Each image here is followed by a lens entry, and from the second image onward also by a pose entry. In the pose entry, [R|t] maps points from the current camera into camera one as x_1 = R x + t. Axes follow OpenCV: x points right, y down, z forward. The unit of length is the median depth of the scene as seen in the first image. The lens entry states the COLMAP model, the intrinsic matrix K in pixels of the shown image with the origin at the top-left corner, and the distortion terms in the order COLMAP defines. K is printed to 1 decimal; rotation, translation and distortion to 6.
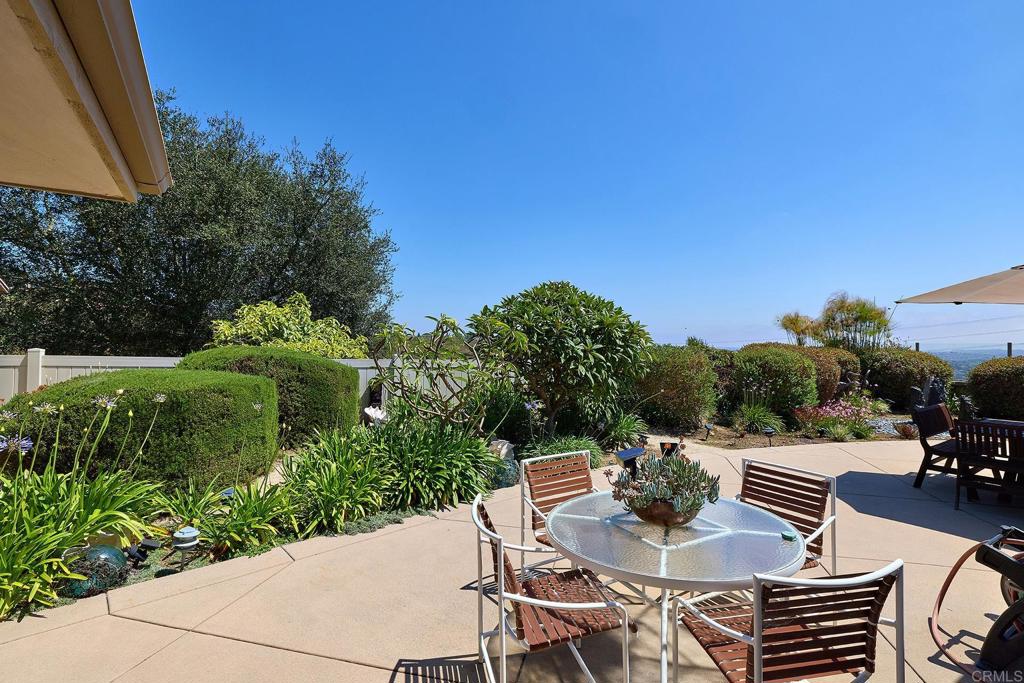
lens RADIAL K [[501.0, 0, 509.7], [0, 501.0, 339.0], [0, 0, 1]] dist [0.002594, 0.000071]
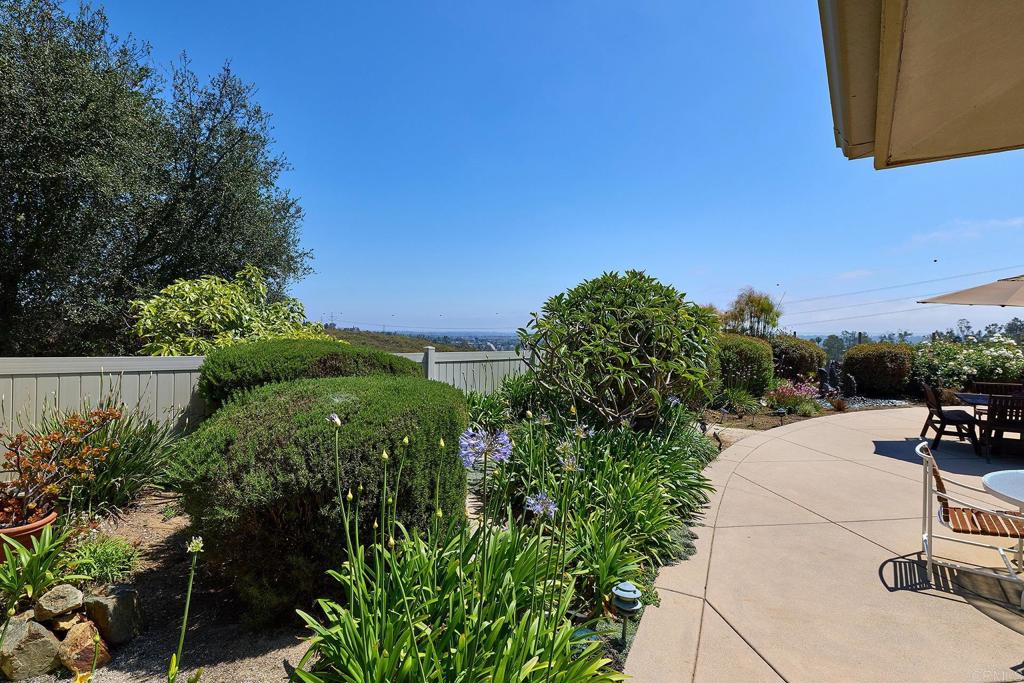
lens RADIAL K [[524.2, 0, 515.4], [0, 524.2, 342.0], [0, 0, 1]] dist [0.000673, -0.000109]
pose [[0.917993, -0.006877, 0.396536, -0.347696], [-0.006726, 0.999436, 0.032902, -0.006131], [-0.396539, -0.032871, 0.917429, 0.106840]]
